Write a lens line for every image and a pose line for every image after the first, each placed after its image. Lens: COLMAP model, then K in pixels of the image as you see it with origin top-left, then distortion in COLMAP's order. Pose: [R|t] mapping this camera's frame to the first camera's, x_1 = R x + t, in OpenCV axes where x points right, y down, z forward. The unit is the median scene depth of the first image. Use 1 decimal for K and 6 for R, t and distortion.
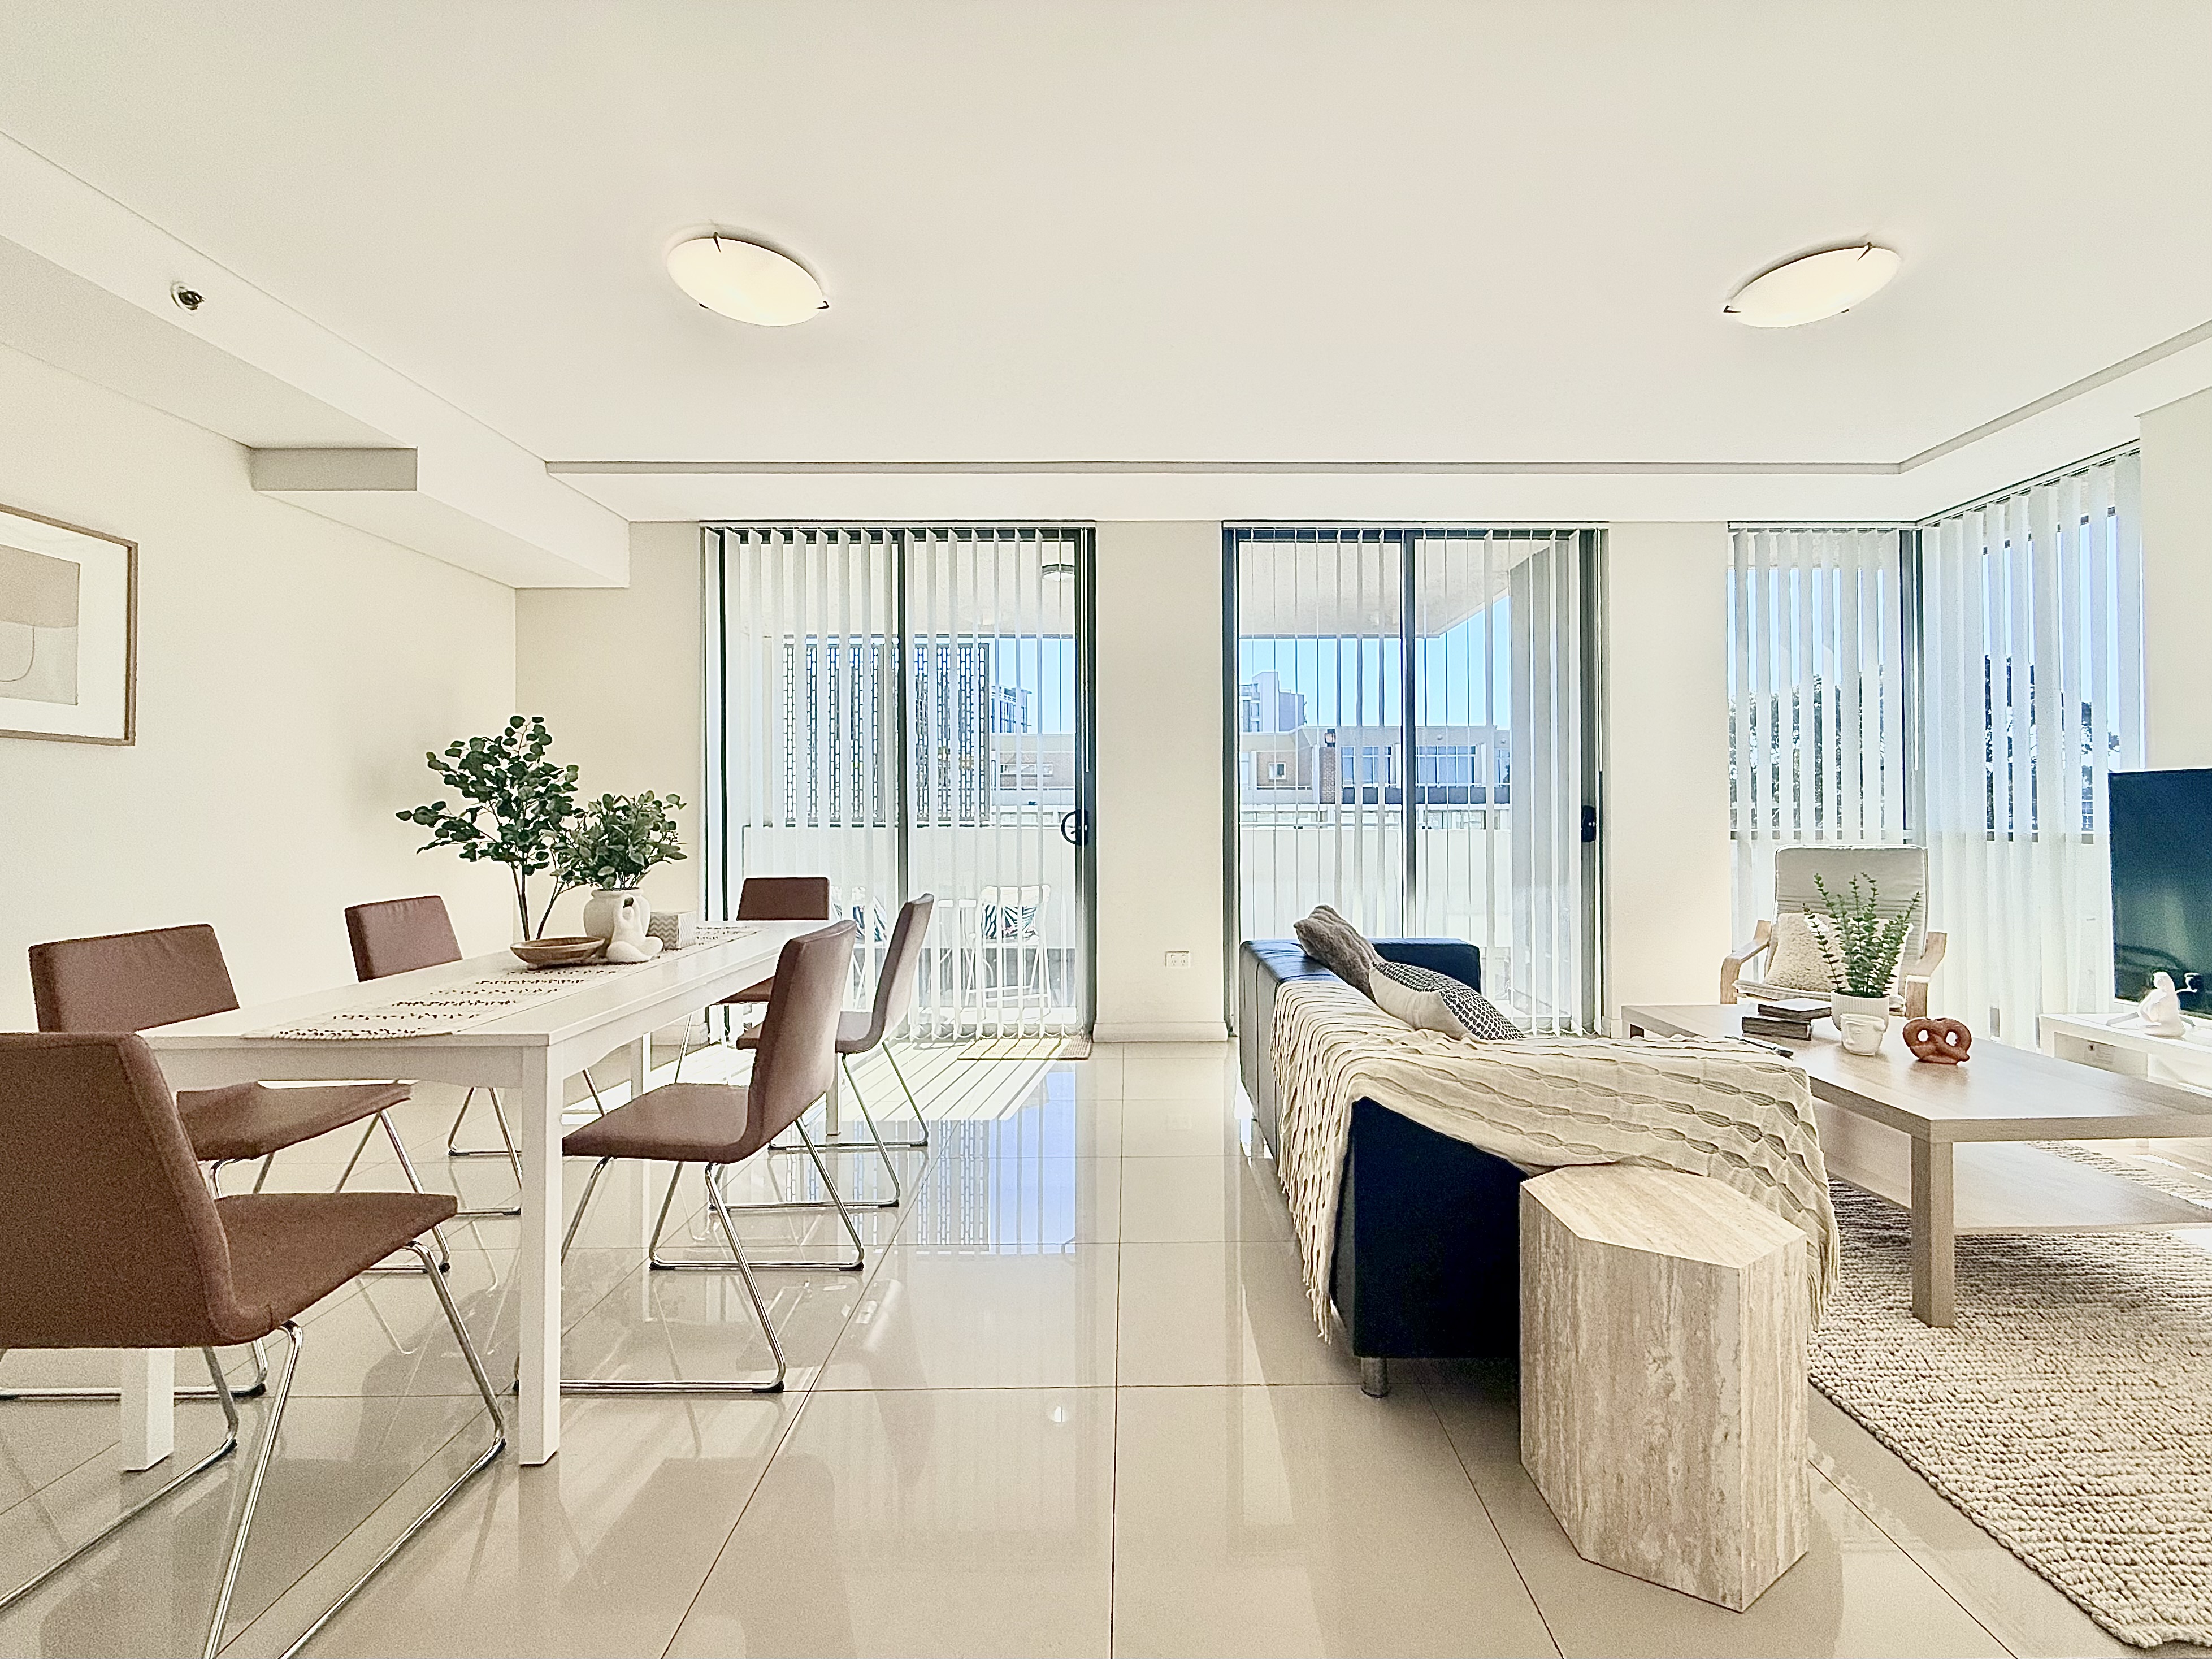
lens RADIAL K [[906.8, 0, 1120.8], [0, 906.8, 814.5], [0, 0, 1]] dist [-0.006161, 0.000074]
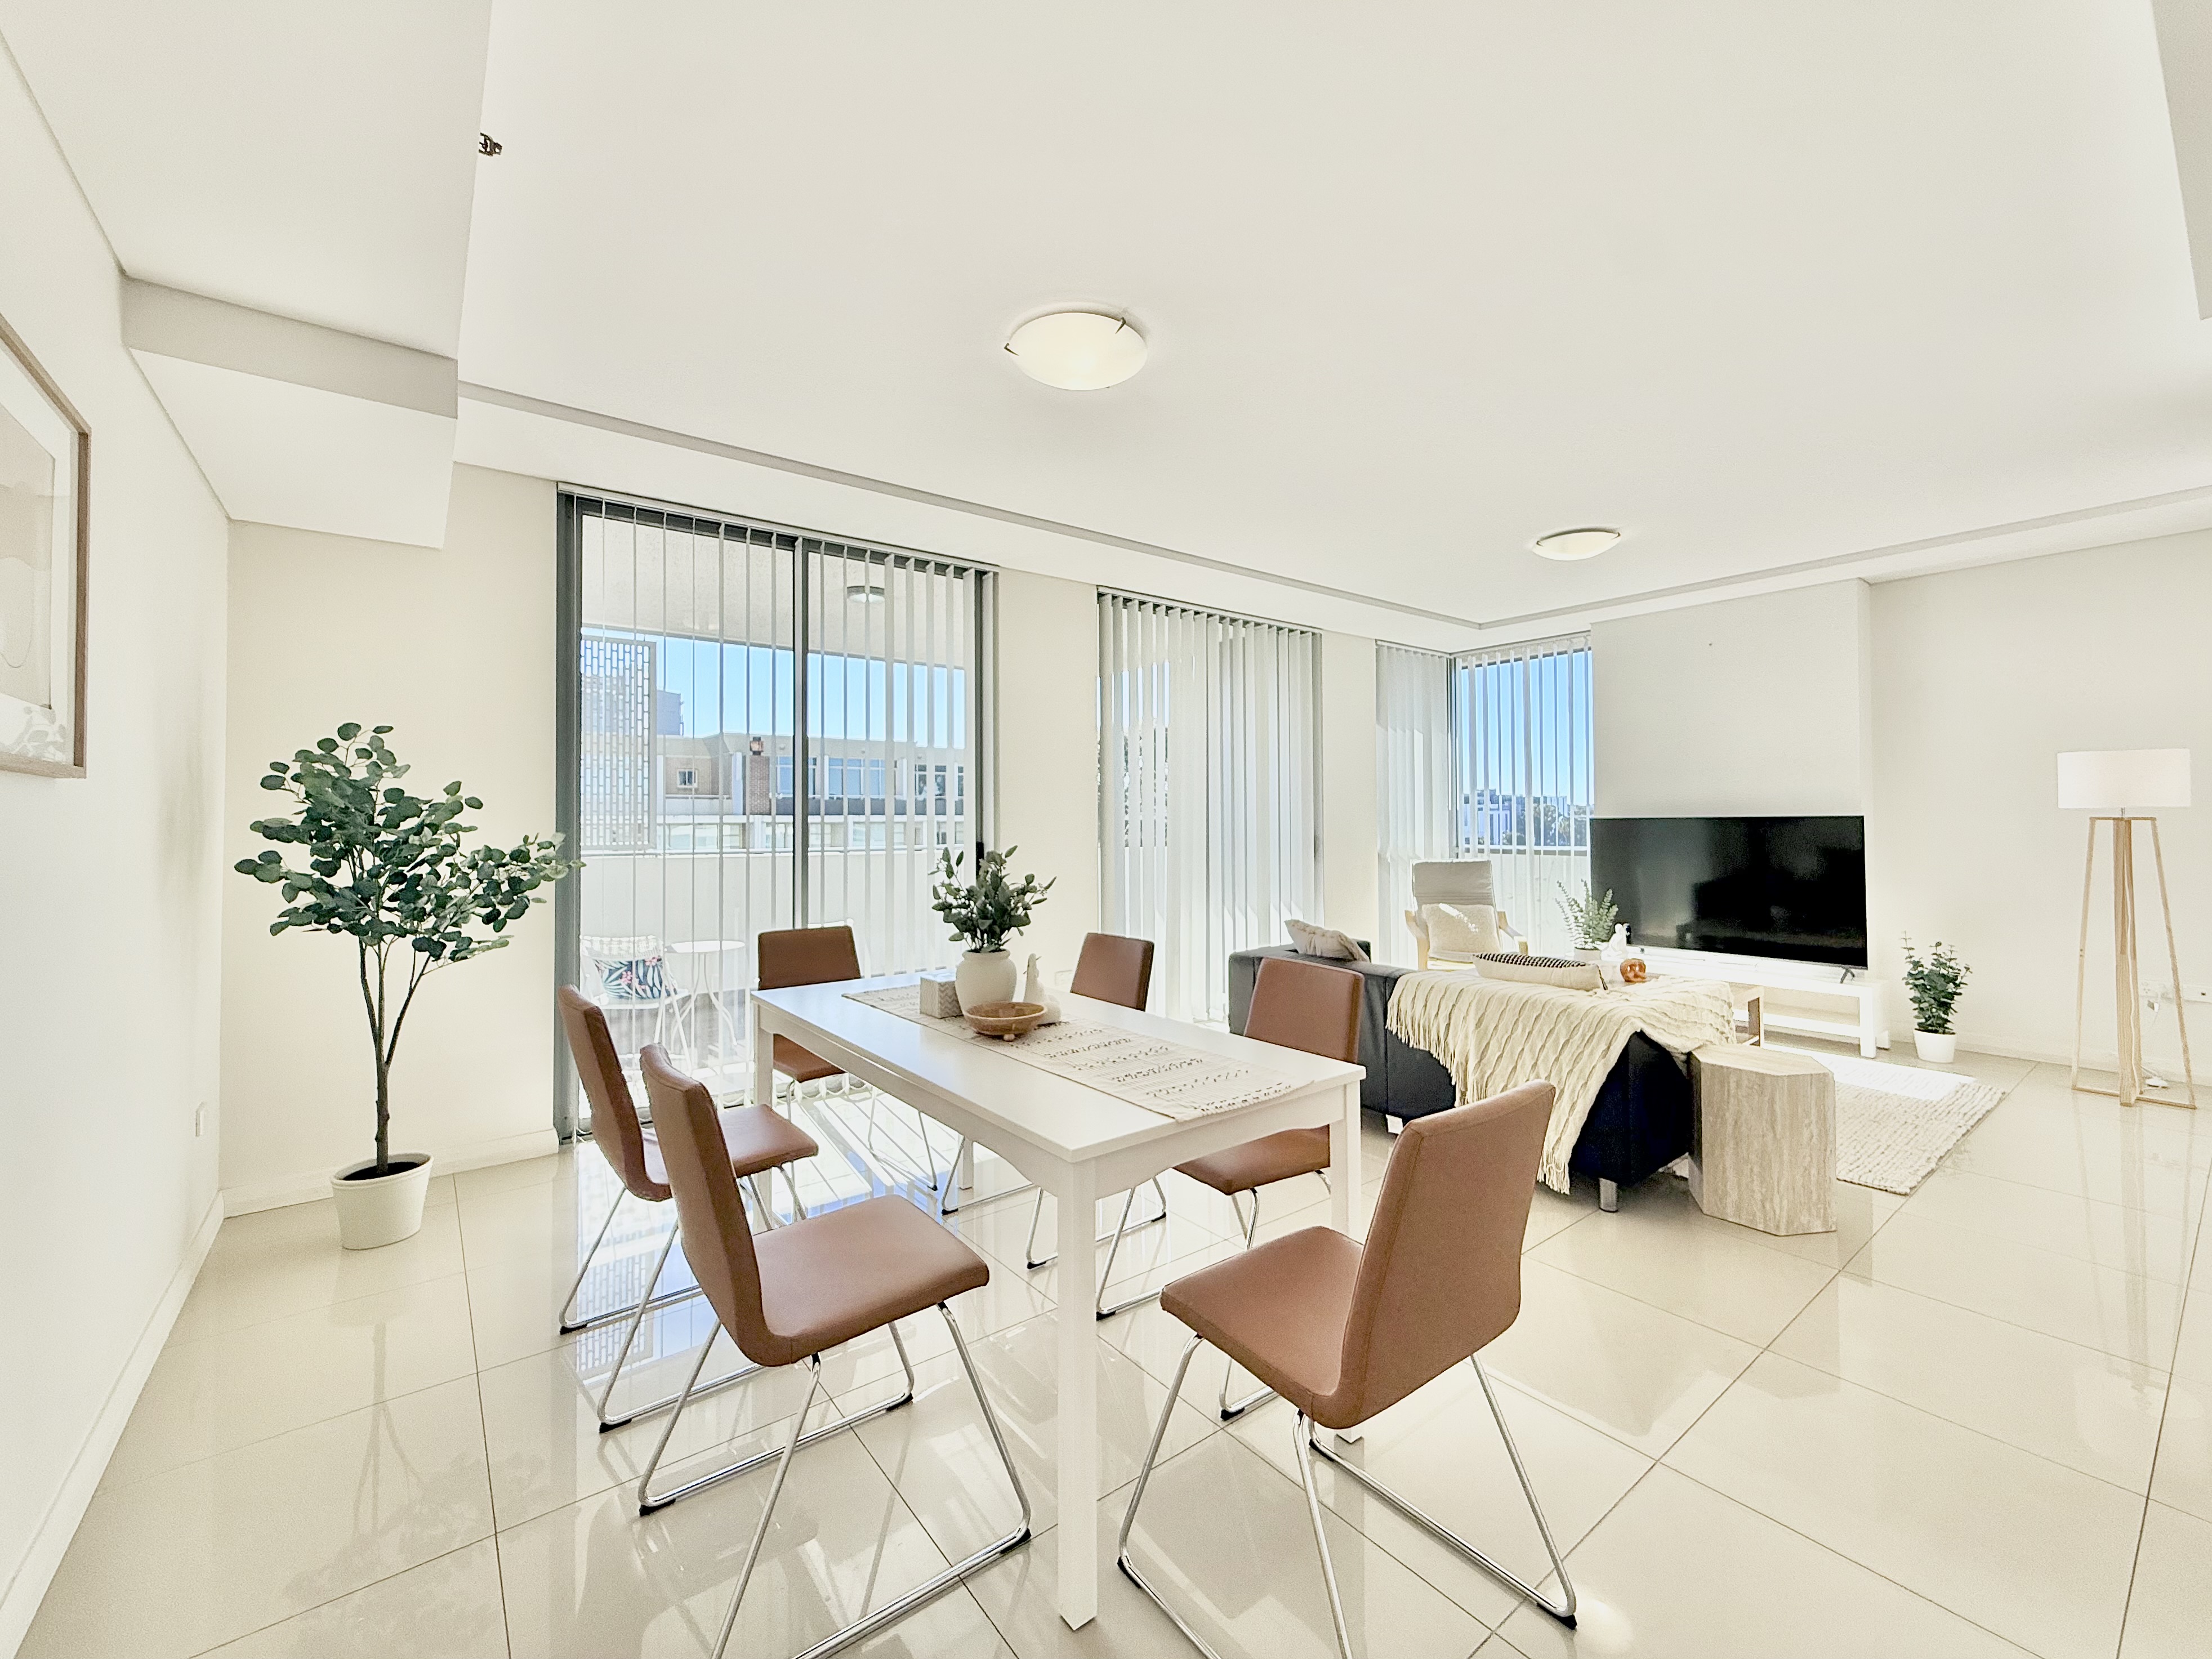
lens RADIAL K [[906.7, 0, 1120.8], [0, 906.7, 814.5], [0, 0, 1]] dist [-0.006161, 0.000074]
pose [[0.798395, 0.002633, 0.602128, -0.607796], [0.004021, 0.999945, -0.009705, -0.029321], [-0.602120, 0.010169, 0.798341, 0.092502]]
